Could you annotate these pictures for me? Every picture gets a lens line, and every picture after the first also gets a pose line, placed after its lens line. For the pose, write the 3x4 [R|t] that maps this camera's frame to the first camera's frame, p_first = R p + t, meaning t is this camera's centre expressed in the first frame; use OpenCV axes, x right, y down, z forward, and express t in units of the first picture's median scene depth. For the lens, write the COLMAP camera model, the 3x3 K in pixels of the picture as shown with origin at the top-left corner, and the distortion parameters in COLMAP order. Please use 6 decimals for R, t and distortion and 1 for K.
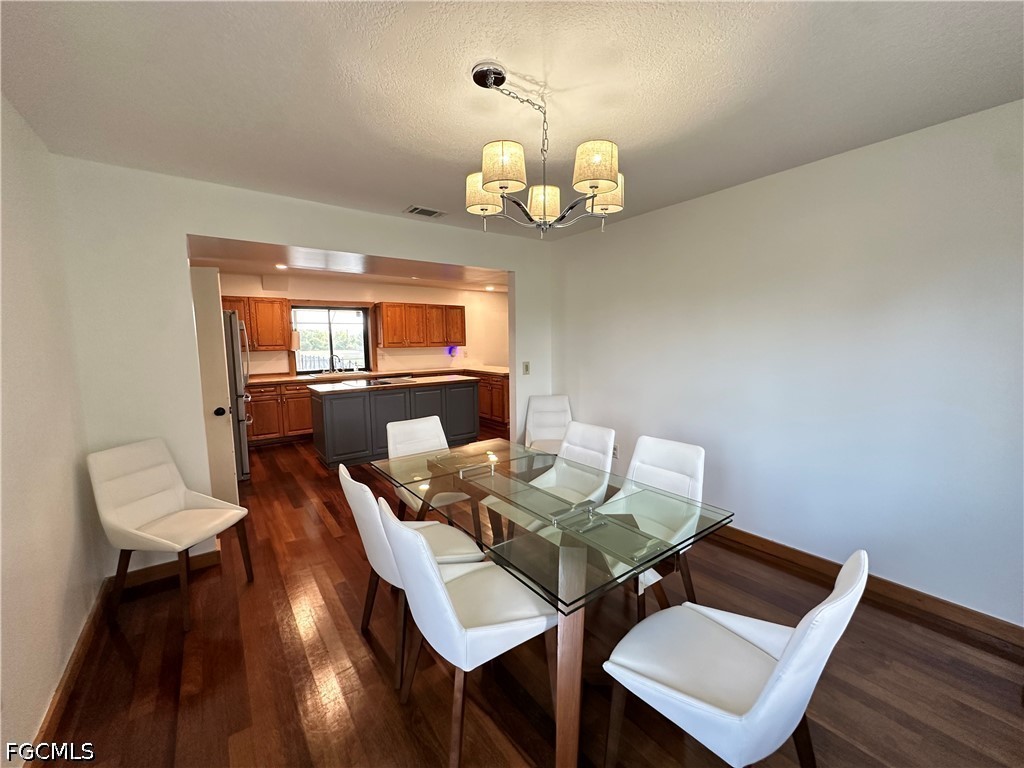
lens RADIAL K [[409.3, 0, 511.7], [0, 409.3, 382.6], [0, 0, 1]] dist [-0.004857, 0.000502]
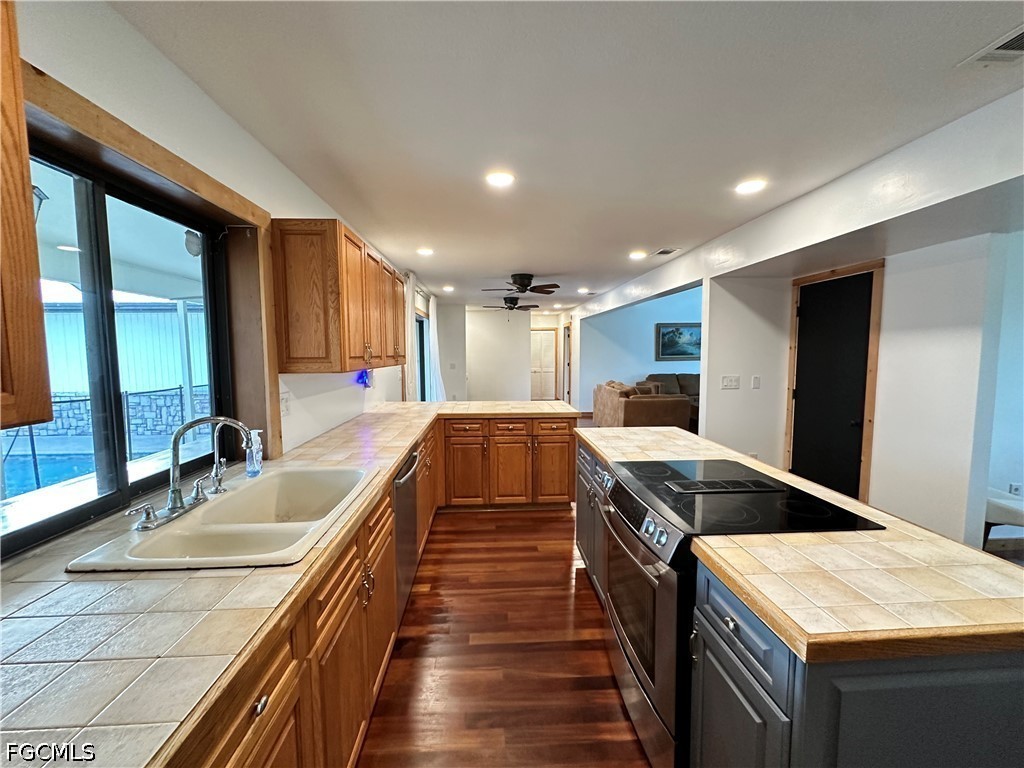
lens RADIAL K [[409.3, 0, 511.7], [0, 409.3, 382.6], [0, 0, 1]] dist [-0.004857, 0.000502]
pose [[0.550398, -0.056368, 0.832997, -0.484600], [0.084962, 0.996320, 0.011282, -0.070588], [-0.830568, 0.064564, 0.553162, 0.718606]]
